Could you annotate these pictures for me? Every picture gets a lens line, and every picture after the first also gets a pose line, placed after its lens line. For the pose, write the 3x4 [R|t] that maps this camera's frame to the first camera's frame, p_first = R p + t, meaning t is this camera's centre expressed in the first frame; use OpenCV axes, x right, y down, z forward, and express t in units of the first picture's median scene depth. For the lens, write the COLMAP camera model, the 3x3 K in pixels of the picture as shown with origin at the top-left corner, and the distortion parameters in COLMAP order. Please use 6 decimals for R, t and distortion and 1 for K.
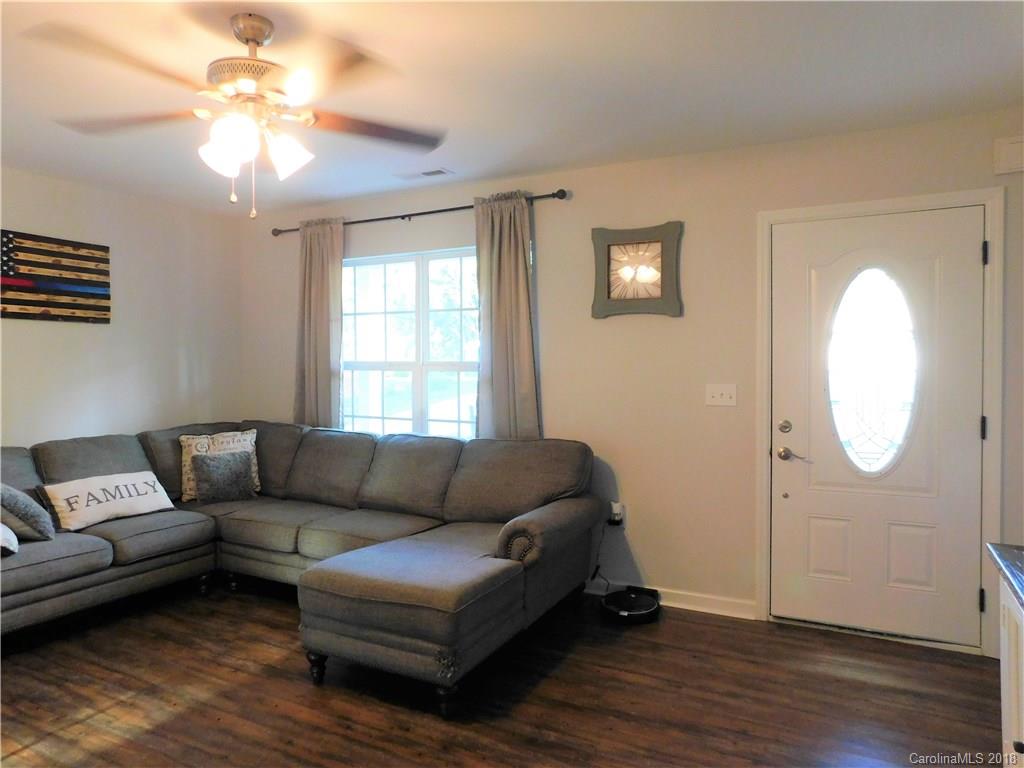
lens RADIAL K [[687.7, 0, 512.0], [0, 687.7, 384.0], [0, 0, 1]] dist [-0.058784, 0.055479]
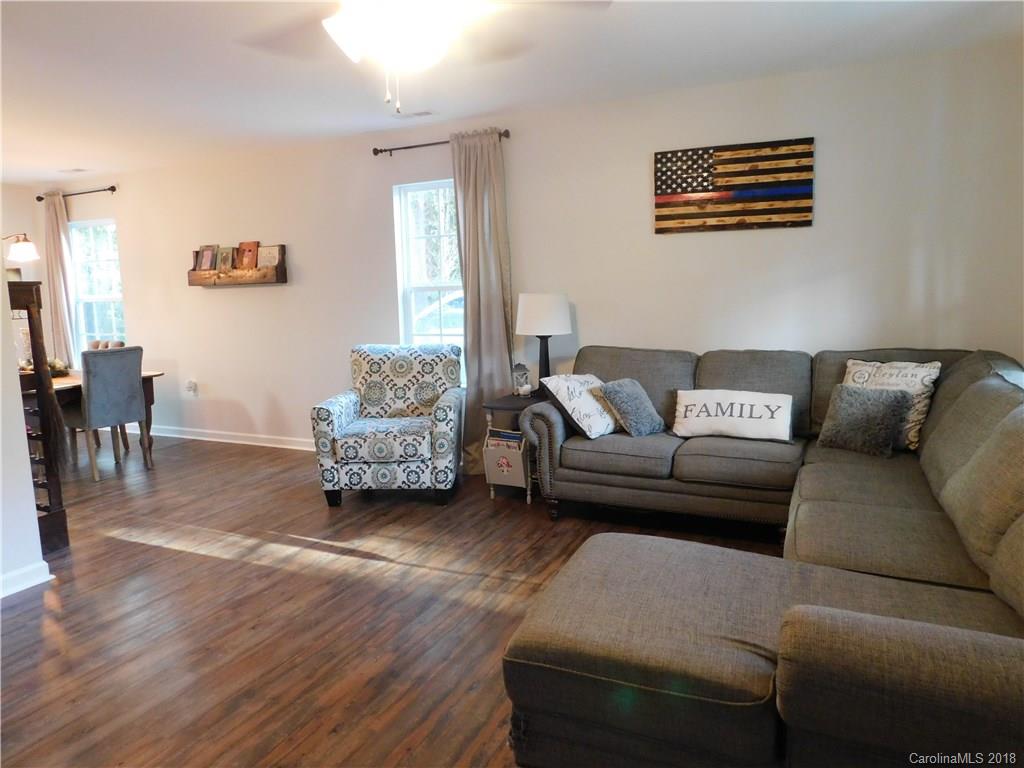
lens RADIAL K [[687.7, 0, 512.0], [0, 687.7, 384.0], [0, 0, 1]] dist [-0.058784, 0.055479]
pose [[0.049505, 0.135941, -0.989479, 0.320998], [-0.004327, 0.990714, 0.135894, -0.003681], [0.998765, -0.002446, 0.049633, 0.607149]]
